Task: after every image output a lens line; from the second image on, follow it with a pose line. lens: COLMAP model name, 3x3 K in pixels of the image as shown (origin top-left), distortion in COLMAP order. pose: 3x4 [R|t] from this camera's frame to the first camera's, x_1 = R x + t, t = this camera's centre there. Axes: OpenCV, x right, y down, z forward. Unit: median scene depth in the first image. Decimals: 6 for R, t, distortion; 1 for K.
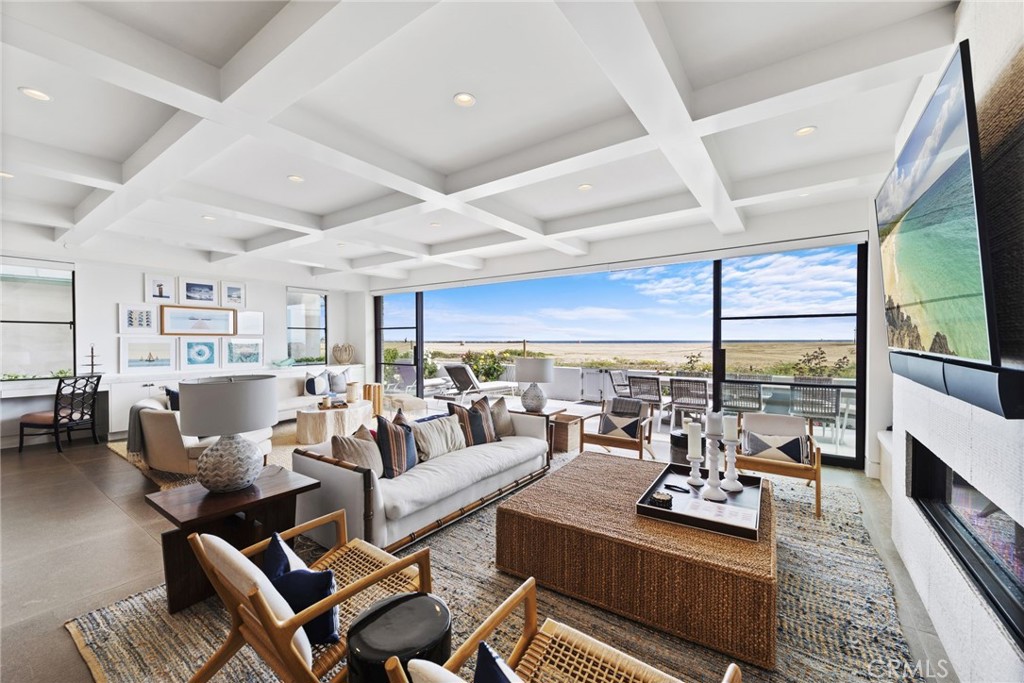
lens RADIAL K [[402.4, 0, 518.0], [0, 402.4, 347.0], [0, 0, 1]] dist [0.006976, -0.003249]
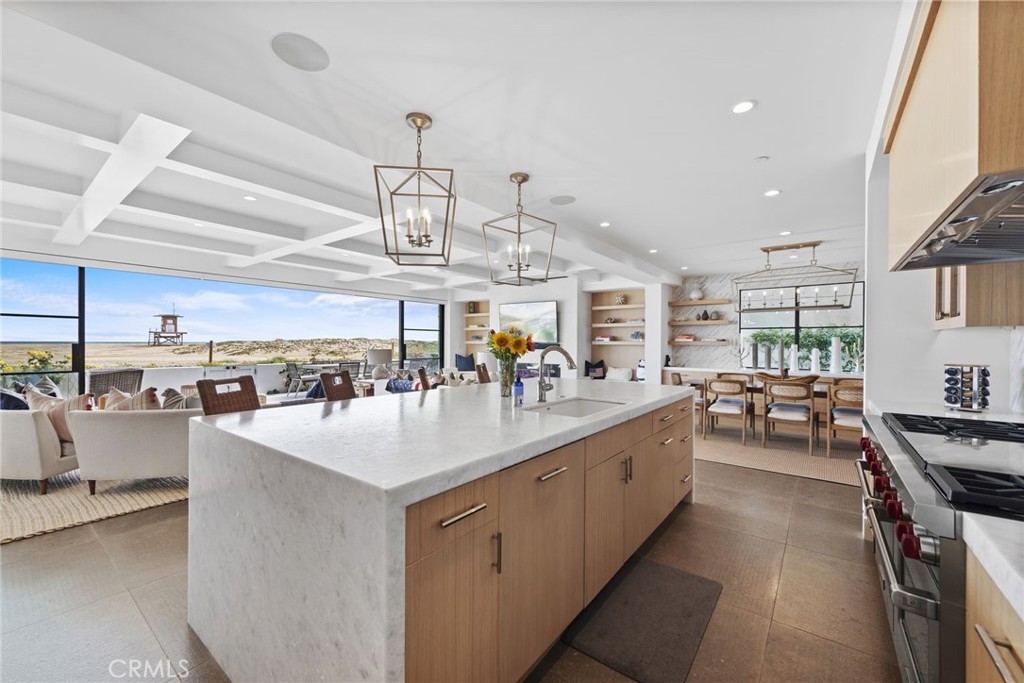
lens RADIAL K [[402.4, 0, 521.4], [0, 402.4, 343.9], [0, 0, 1]] dist [0.006976, -0.003249]
pose [[0.031467, 0.002333, 0.999502, -1.736382], [0.011306, 0.999932, -0.002690, 0.020477], [-0.999441, 0.011385, 0.031438, 0.383544]]
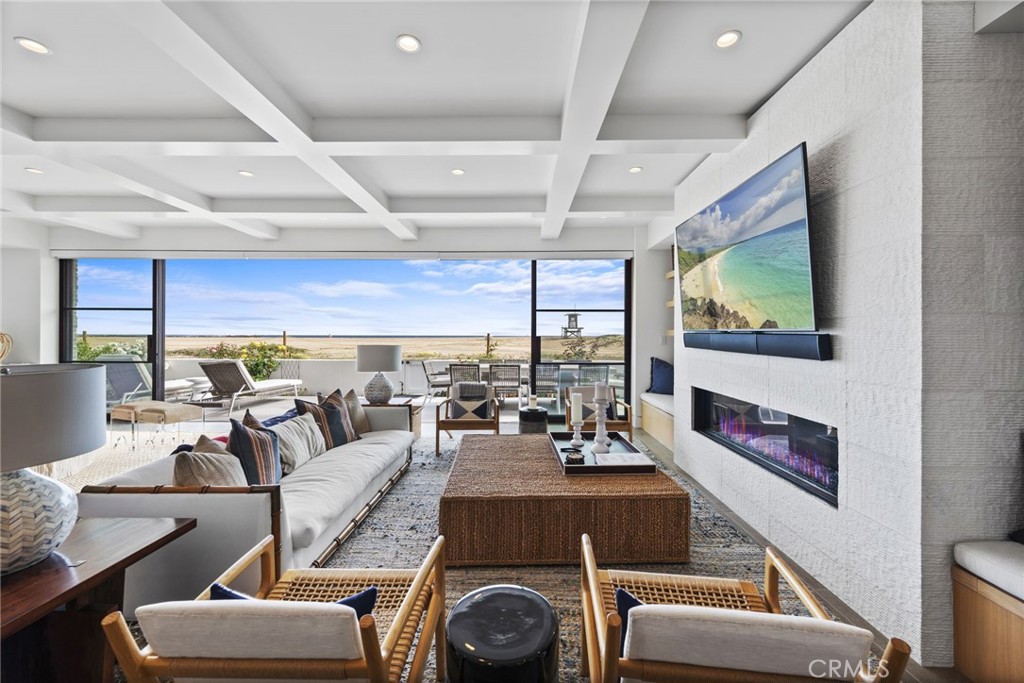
lens RADIAL K [[402.4, 0, 521.7], [0, 402.4, 336.7], [0, 0, 1]] dist [0.006976, -0.003249]
pose [[0.822002, 0.003552, 0.569473, -0.227707], [0.003833, 0.999923, -0.011769, 0.022411], [-0.569471, 0.011857, 0.821926, 0.073991]]
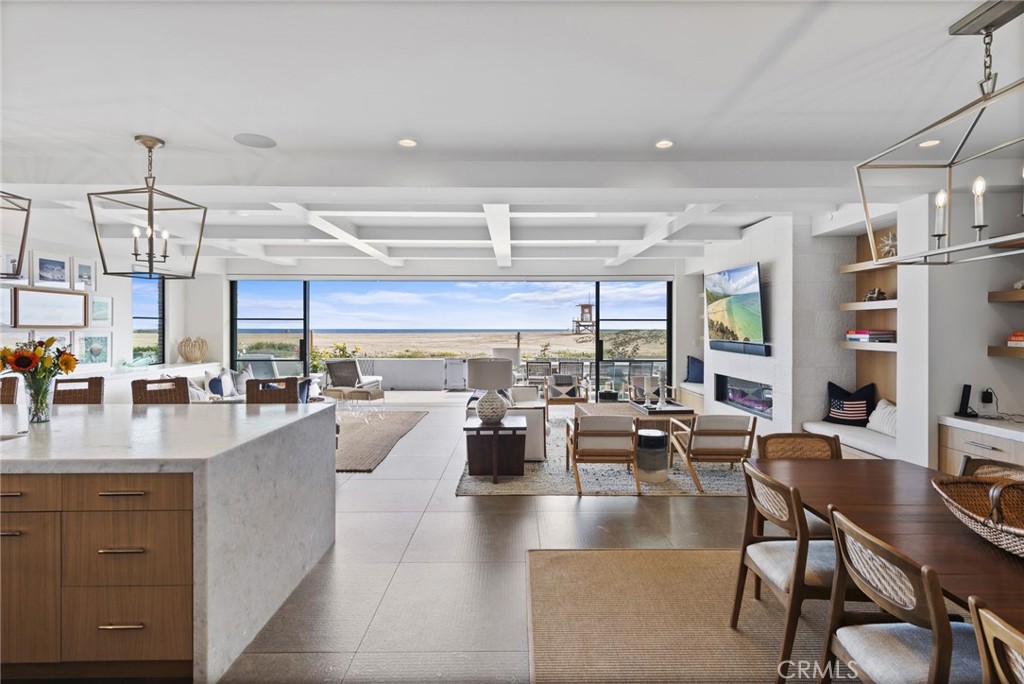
lens RADIAL K [[519.8, 0, 521.8], [0, 519.8, 337.0], [0, 0, 1]] dist [0.015382, 0.000100]
pose [[0.812521, -0.005796, 0.582904, -1.005957], [0.006216, 0.999980, 0.001278, -0.011805], [-0.582899, 0.002586, 0.812540, -0.484031]]
